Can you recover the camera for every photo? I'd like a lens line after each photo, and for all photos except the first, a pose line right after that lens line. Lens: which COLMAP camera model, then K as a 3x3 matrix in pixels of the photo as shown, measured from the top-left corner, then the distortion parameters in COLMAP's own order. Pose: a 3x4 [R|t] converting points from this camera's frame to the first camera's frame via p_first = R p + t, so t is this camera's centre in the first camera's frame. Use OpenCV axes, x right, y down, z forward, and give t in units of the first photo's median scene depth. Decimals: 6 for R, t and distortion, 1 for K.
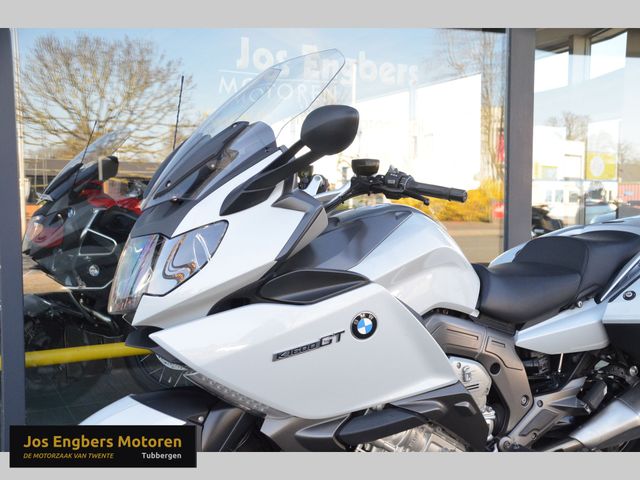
lens RADIAL K [[704.5, 0, 325.8], [0, 704.5, 251.6], [0, 0, 1]] dist [-0.039871, 0.279823]
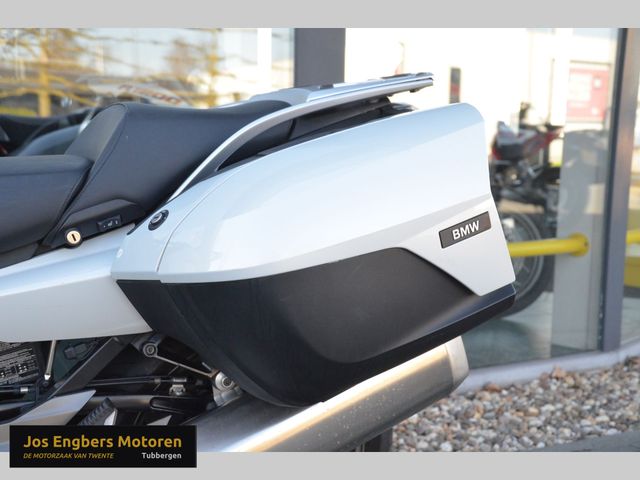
lens RADIAL K [[886.5, 0, 320.0], [0, 886.5, 240.0], [0, 0, 1]] dist [0.179011, 0.015888]
pose [[0.996367, 0.029025, -0.080070, 0.604774], [-0.025376, 0.998609, 0.046215, 0.048175], [0.081300, -0.044015, 0.995717, 0.448404]]
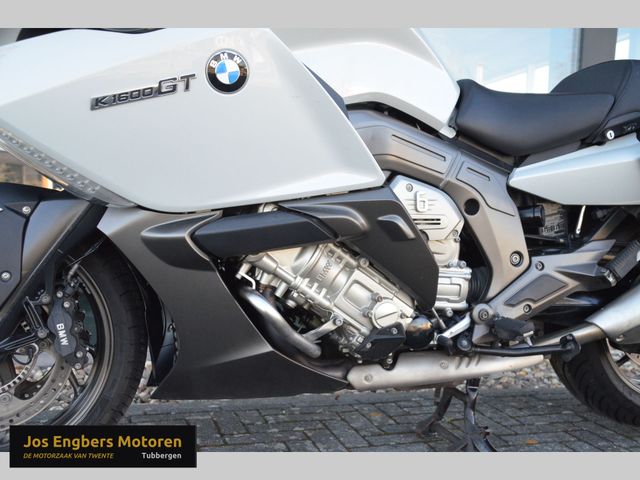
lens RADIAL K [[704.5, 0, 325.8], [0, 704.5, 251.6], [0, 0, 1]] dist [-0.039871, 0.279823]
pose [[0.981631, 0.045031, -0.185399, 0.229817], [-0.048948, 0.998663, -0.016607, 0.231119], [0.184403, 0.025377, 0.982523, 0.265037]]
